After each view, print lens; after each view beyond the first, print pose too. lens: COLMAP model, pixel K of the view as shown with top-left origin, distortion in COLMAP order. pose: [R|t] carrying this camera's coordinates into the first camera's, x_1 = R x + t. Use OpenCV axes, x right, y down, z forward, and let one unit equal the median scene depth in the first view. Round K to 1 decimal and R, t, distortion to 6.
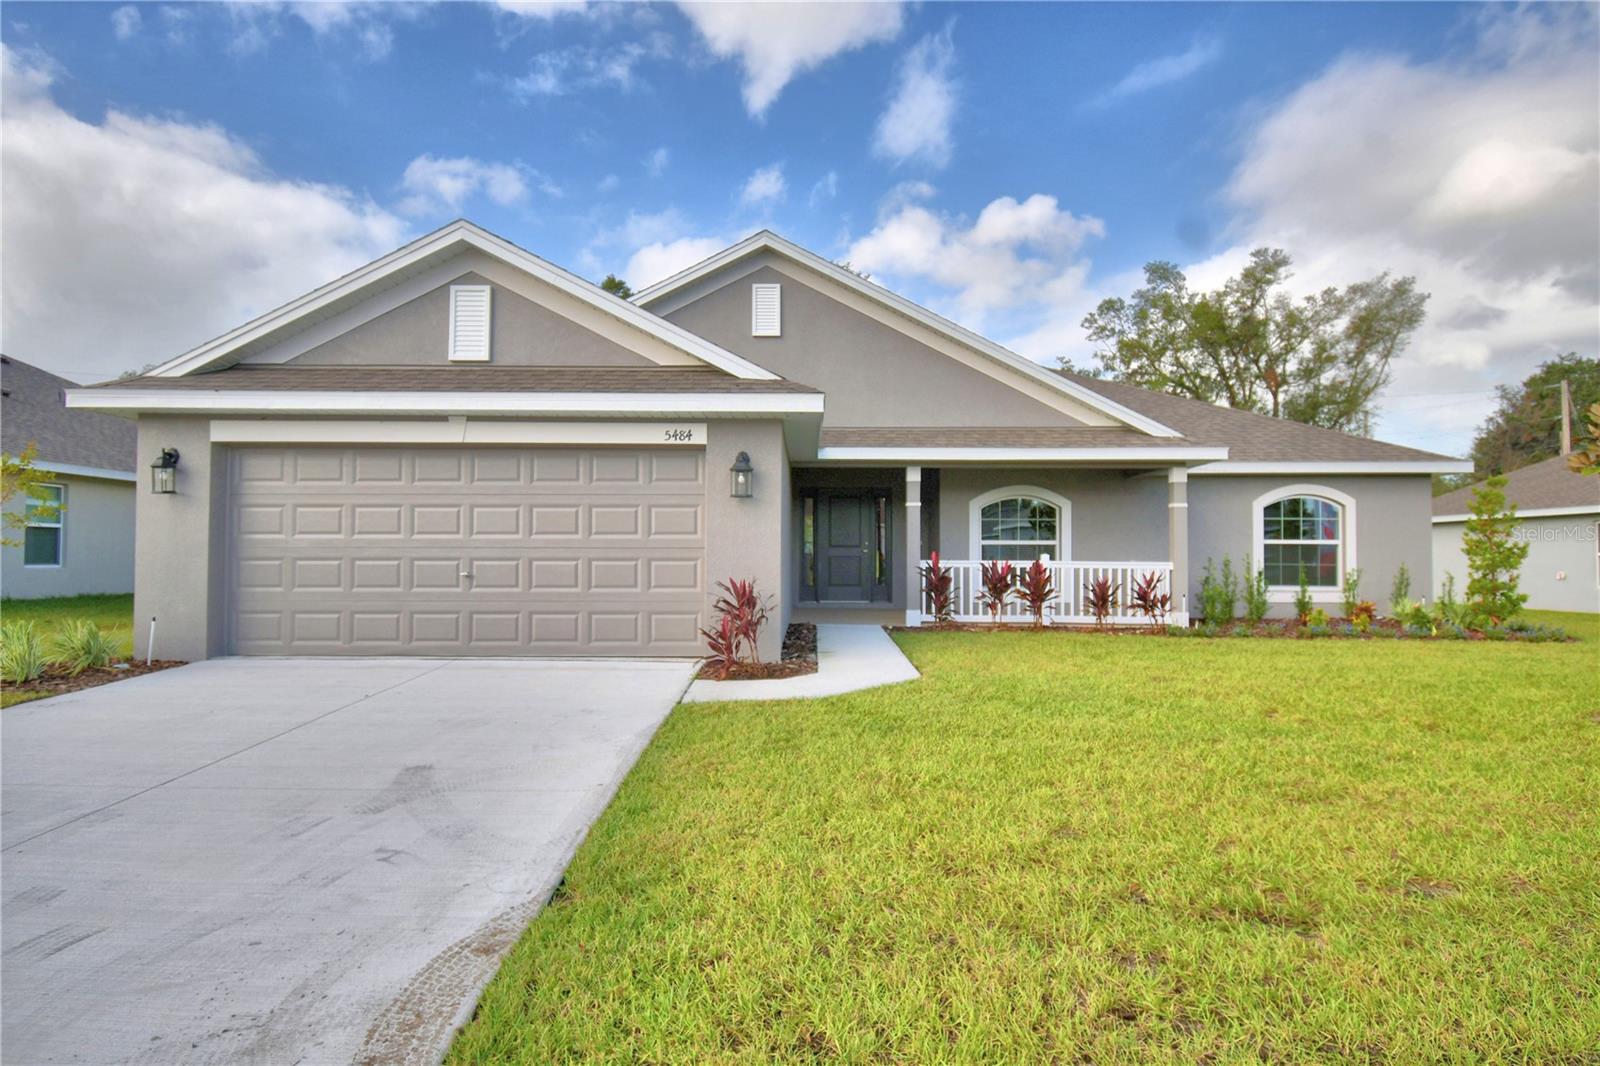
lens RADIAL K [[905.6, 0, 798.5], [0, 905.6, 533.3], [0, 0, 1]] dist [0.017747, 0.001402]
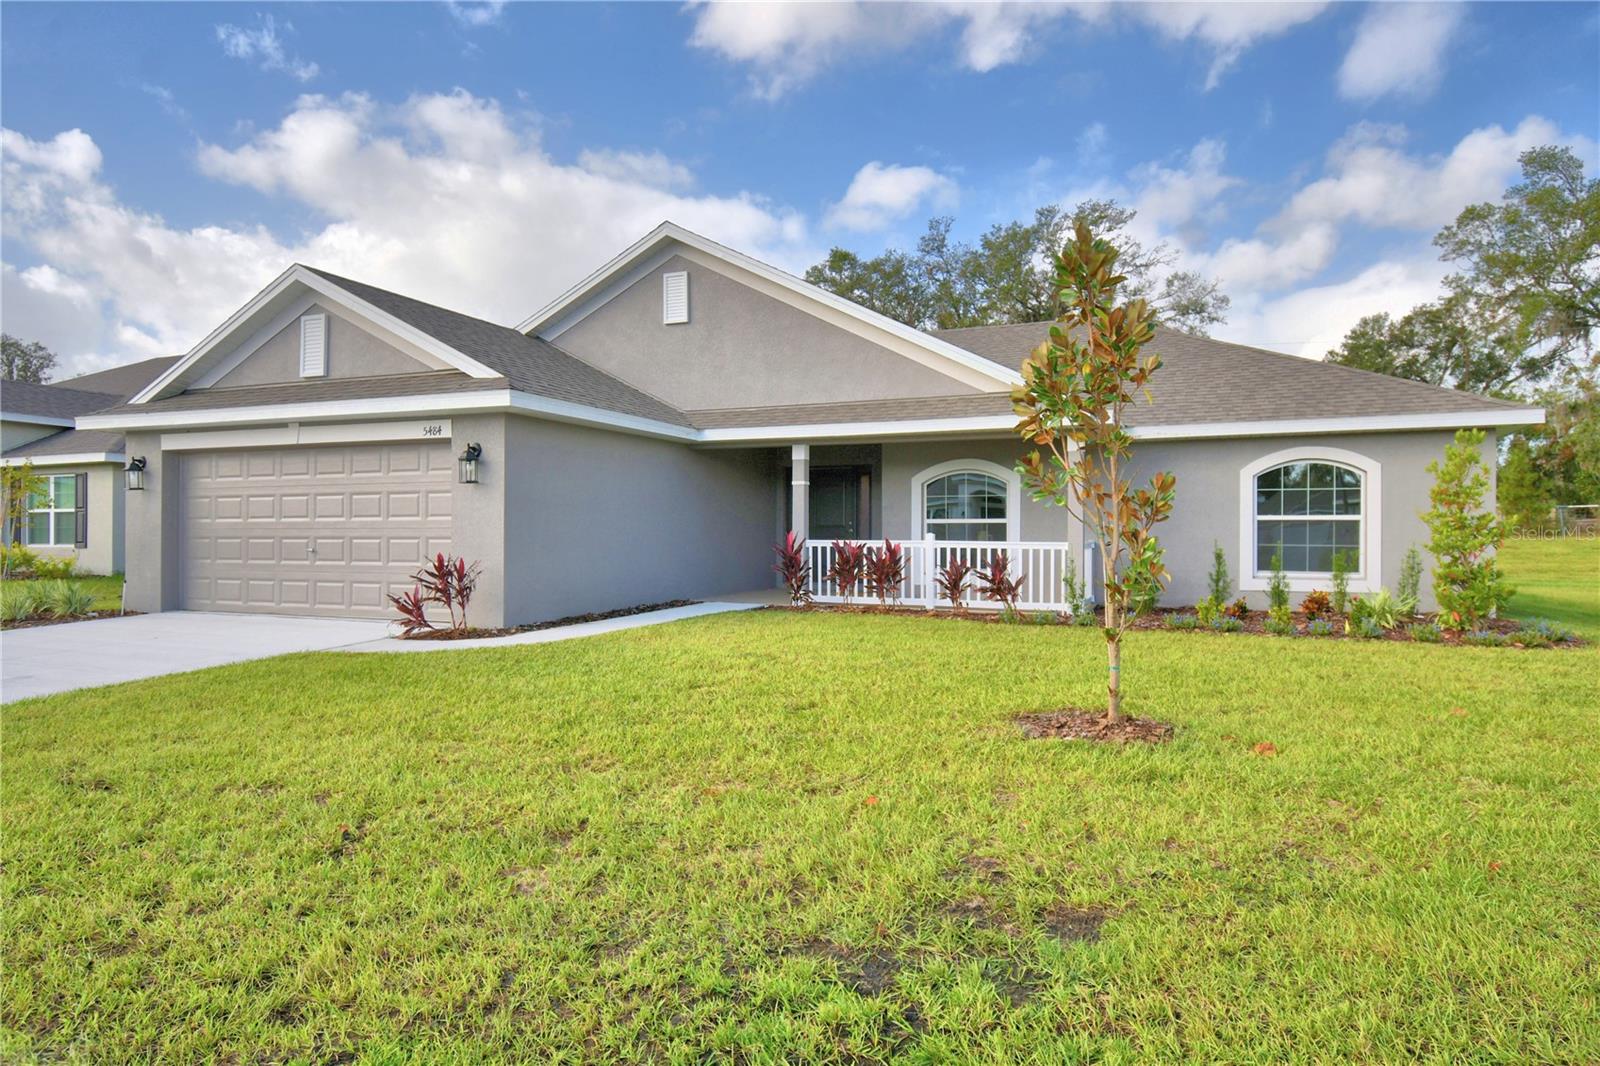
lens RADIAL K [[969.4, 0, 802.0], [0, 969.4, 529.8], [0, 0, 1]] dist [0.004913, 0.003305]
pose [[0.923179, -0.002630, -0.384361, 0.535131], [0.010026, 0.999801, 0.017240, 0.000930], [0.384239, -0.019769, 0.923022, 0.026793]]
